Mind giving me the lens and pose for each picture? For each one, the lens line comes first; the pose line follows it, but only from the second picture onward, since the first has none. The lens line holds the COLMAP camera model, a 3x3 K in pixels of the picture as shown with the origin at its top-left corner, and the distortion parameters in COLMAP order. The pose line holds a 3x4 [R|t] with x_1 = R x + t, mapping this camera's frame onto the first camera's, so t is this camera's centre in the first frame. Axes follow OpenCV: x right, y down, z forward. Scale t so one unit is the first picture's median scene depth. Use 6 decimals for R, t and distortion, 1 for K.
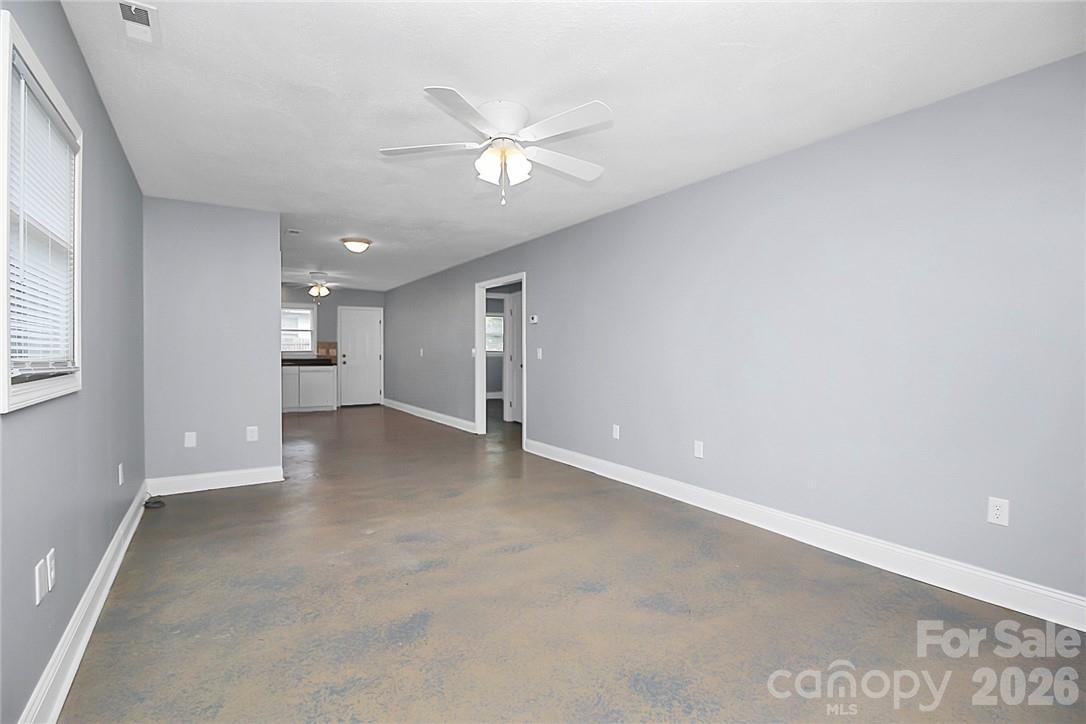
lens RADIAL K [[510.8, 0, 551.1], [0, 510.8, 352.4], [0, 0, 1]] dist [-0.004656, -0.007696]
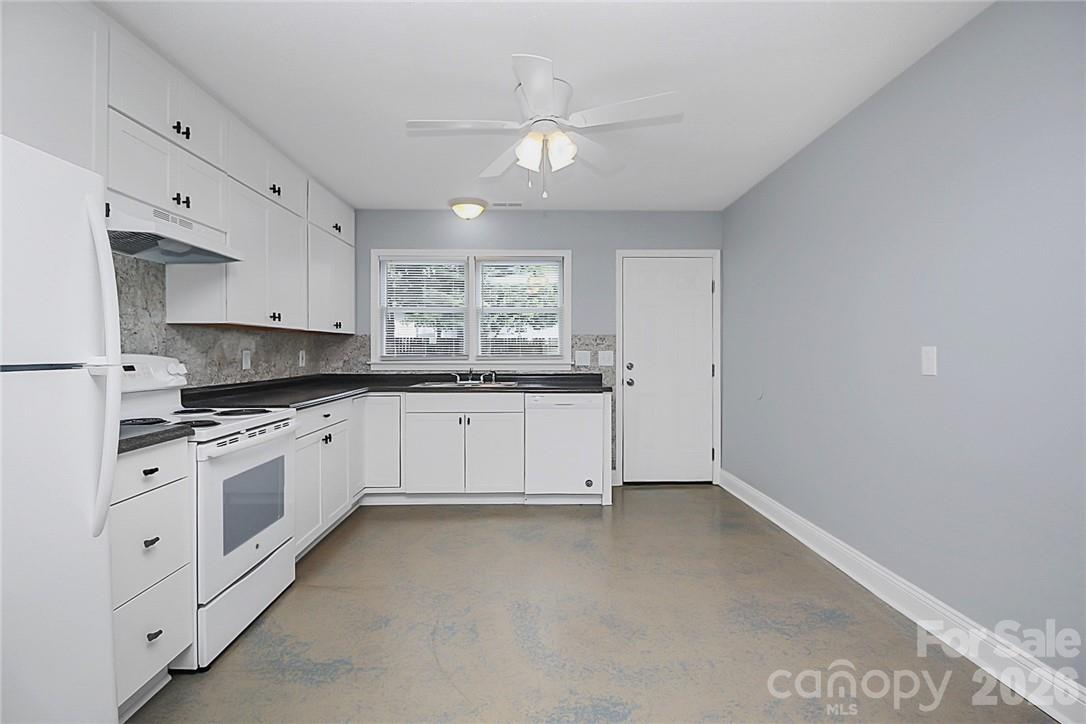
lens RADIAL K [[510.8, 0, 542.5], [0, 510.8, 357.2], [0, 0, 1]] dist [-0.004656, -0.007696]
pose [[0.846310, 0.002641, -0.532685, -0.254499], [-0.000426, 0.999991, 0.004282, -0.002935], [0.532691, -0.003397, 0.846303, 0.634935]]
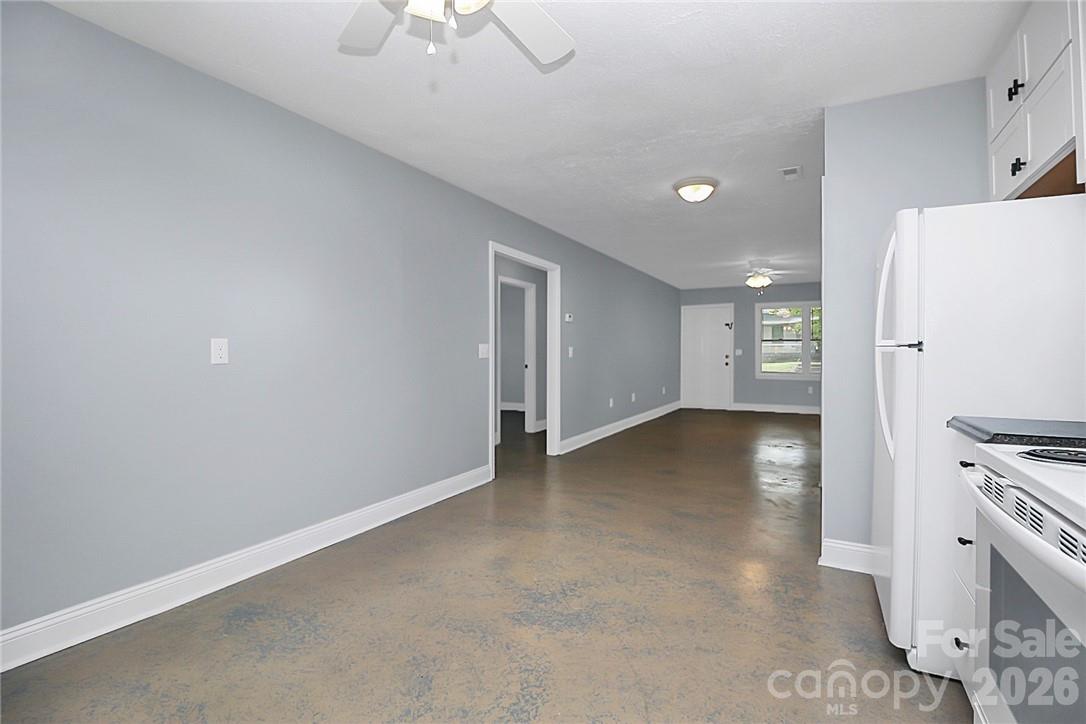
lens RADIAL K [[510.8, 0, 548.0], [0, 510.8, 360.7], [0, 0, 1]] dist [-0.004656, -0.007696]
pose [[-0.472497, -0.012904, 0.881238, -0.520230], [0.004664, 0.999842, 0.017142, 0.000773], [-0.881320, 0.012210, -0.472362, 0.882103]]
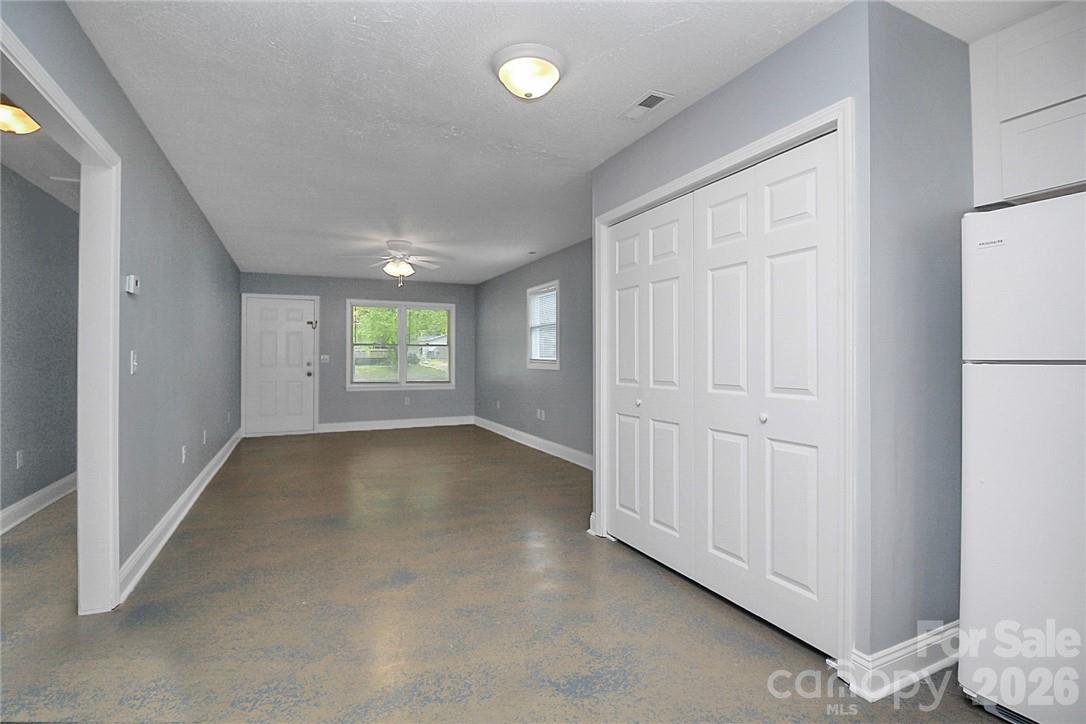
lens RADIAL K [[510.8, 0, 539.4], [0, 510.8, 358.7], [0, 0, 1]] dist [-0.004656, -0.007696]
pose [[-0.989266, -0.000228, 0.146124, -0.263164], [0.000769, 0.999977, 0.006771, -0.002258], [-0.146123, 0.006810, -0.989243, 0.811575]]
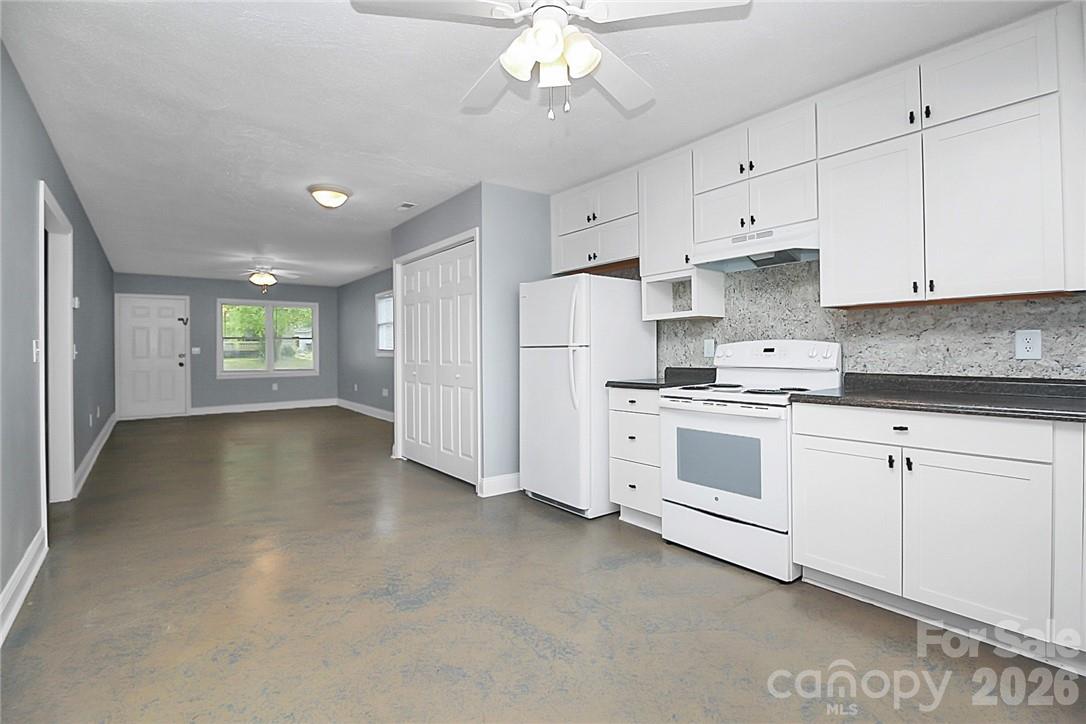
lens RADIAL K [[510.8, 0, 546.3], [0, 510.8, 353.8], [0, 0, 1]] dist [-0.004656, -0.007696]
pose [[-0.997273, 0.008798, -0.073278, -0.370048], [0.007730, 0.999860, 0.014845, -0.000549], [0.073398, 0.014238, -0.997201, 1.019348]]
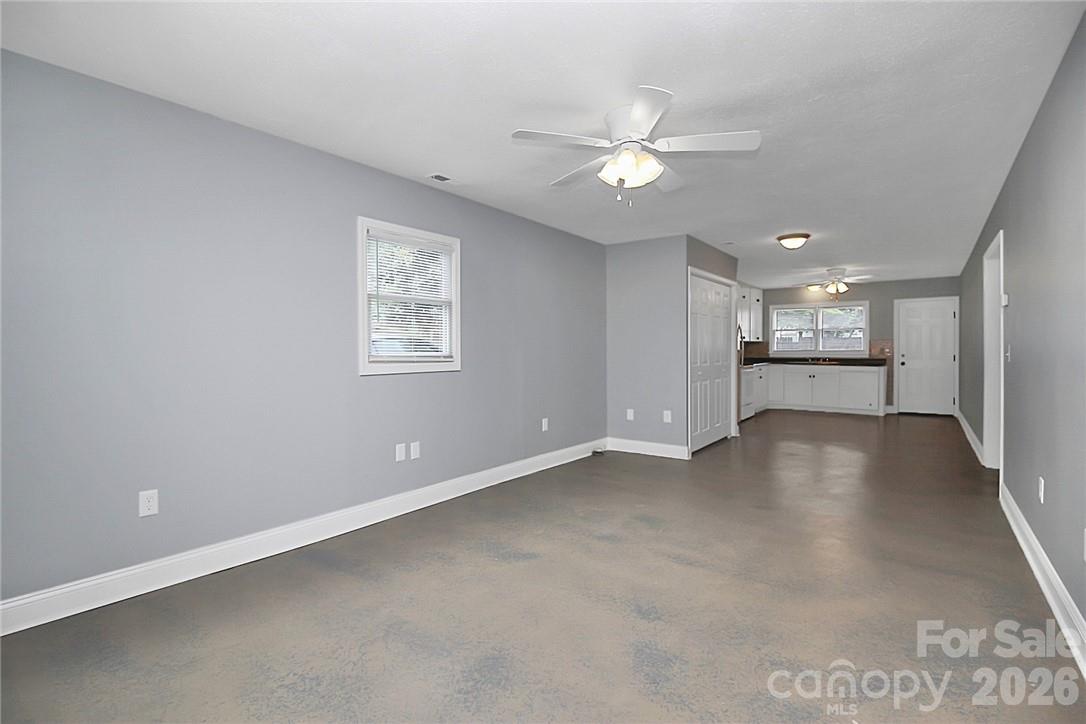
lens RADIAL K [[510.8, 0, 547.8], [0, 510.8, 356.9], [0, 0, 1]] dist [-0.004656, -0.007696]
pose [[0.339905, 0.011751, -0.940386, 0.222580], [-0.001986, 0.999929, 0.011778, -0.000213], [0.940458, -0.002136, 0.339904, 0.137206]]
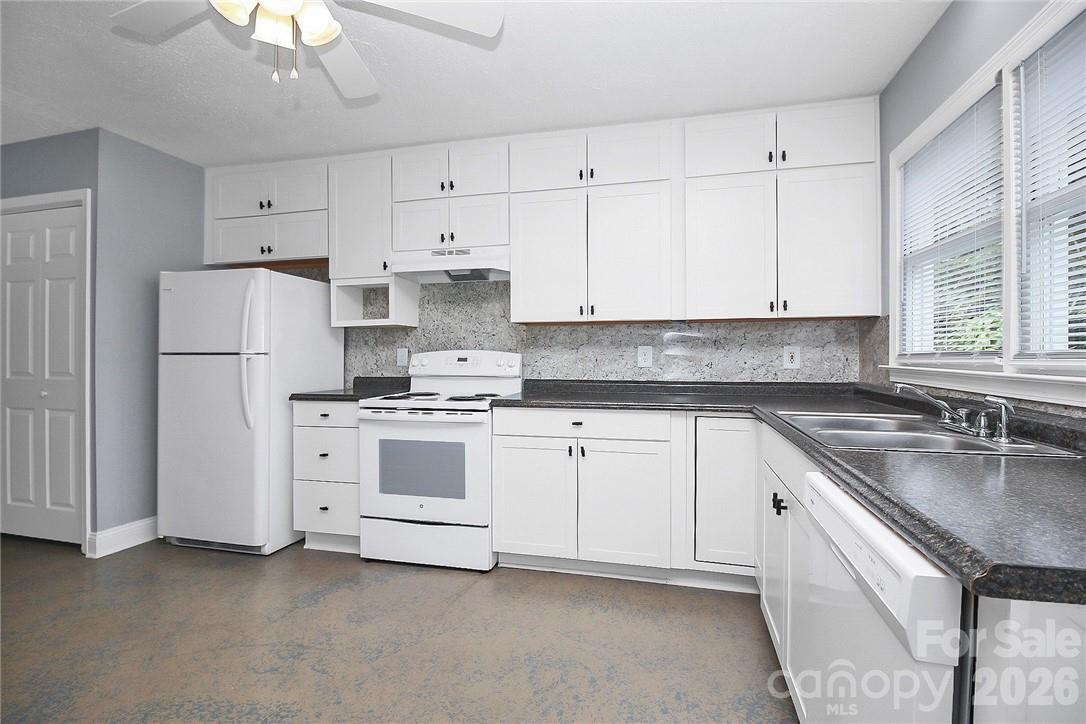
lens RADIAL K [[510.8, 0, 549.8], [0, 510.8, 357.4], [0, 0, 1]] dist [-0.004656, -0.007696]
pose [[-0.740384, 0.000155, -0.672184, -0.346241], [-0.005183, 0.999969, 0.005939, -0.000770], [0.672164, 0.007881, -0.740360, 1.005828]]
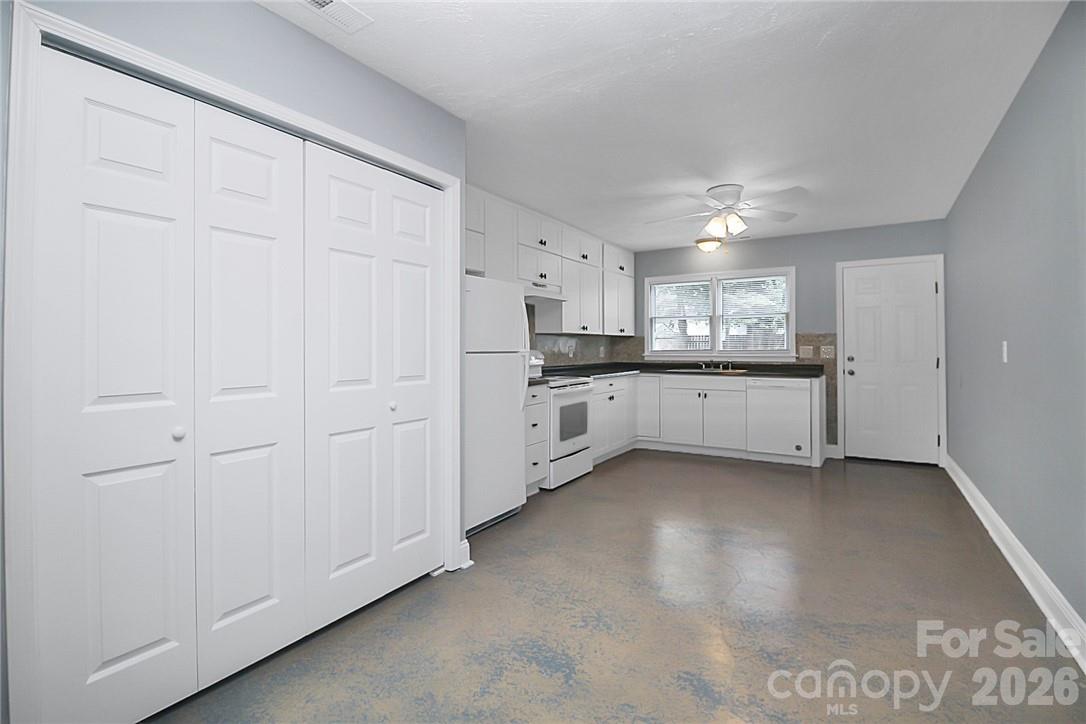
lens RADIAL K [[510.8, 0, 552.0], [0, 510.8, 343.1], [0, 0, 1]] dist [-0.004656, -0.007696]
pose [[0.425886, -0.014155, -0.904666, -0.076671], [-0.000397, 0.999875, -0.015832, -0.001012], [0.904777, 0.007102, 0.425827, 0.545899]]
